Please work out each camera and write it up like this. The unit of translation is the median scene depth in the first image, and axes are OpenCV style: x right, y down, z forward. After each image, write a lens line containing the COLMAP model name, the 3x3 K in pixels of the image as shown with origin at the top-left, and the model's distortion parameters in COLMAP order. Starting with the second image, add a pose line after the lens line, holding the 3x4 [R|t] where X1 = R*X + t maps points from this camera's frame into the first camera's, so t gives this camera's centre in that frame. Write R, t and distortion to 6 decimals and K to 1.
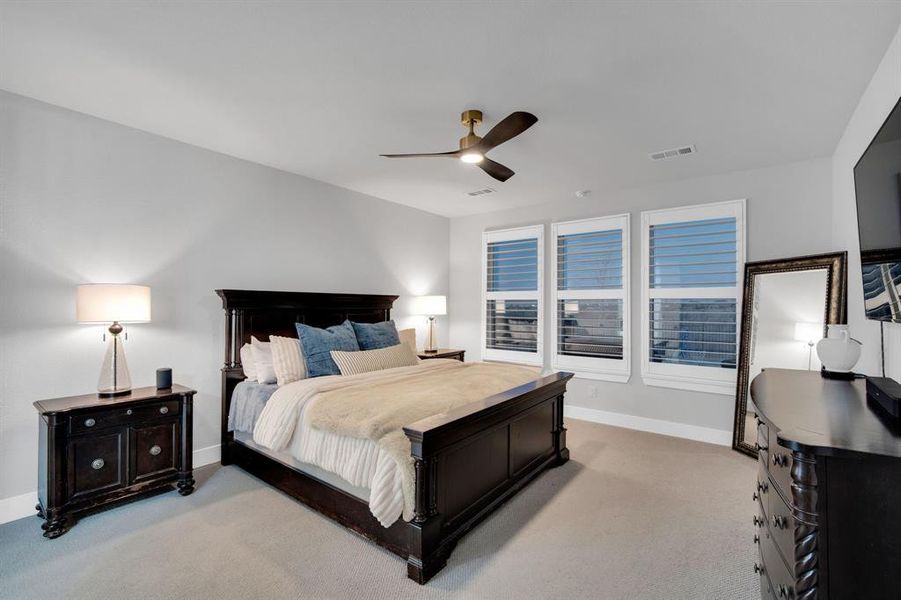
lens RADIAL K [[396.6, 0, 450.3], [0, 396.6, 297.8], [0, 0, 1]] dist [-0.005277, 0.000552]
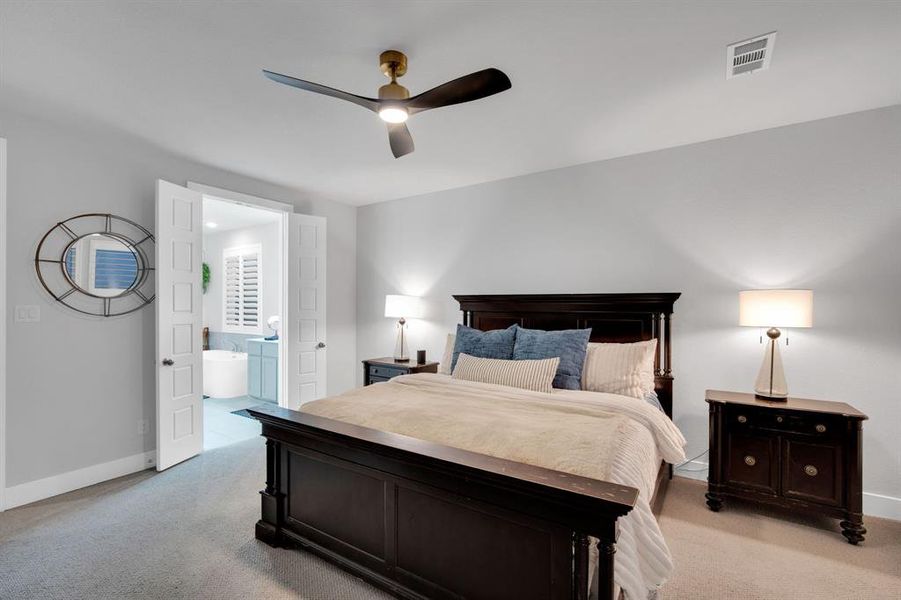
lens RADIAL K [[396.6, 0, 450.3], [0, 396.6, 297.8], [0, 0, 1]] dist [-0.005277, 0.000552]
pose [[0.074609, -0.026242, -0.996867, 0.095197], [0.015274, 0.999567, -0.025170, 0.002541], [0.997096, -0.013348, 0.074978, 0.119919]]
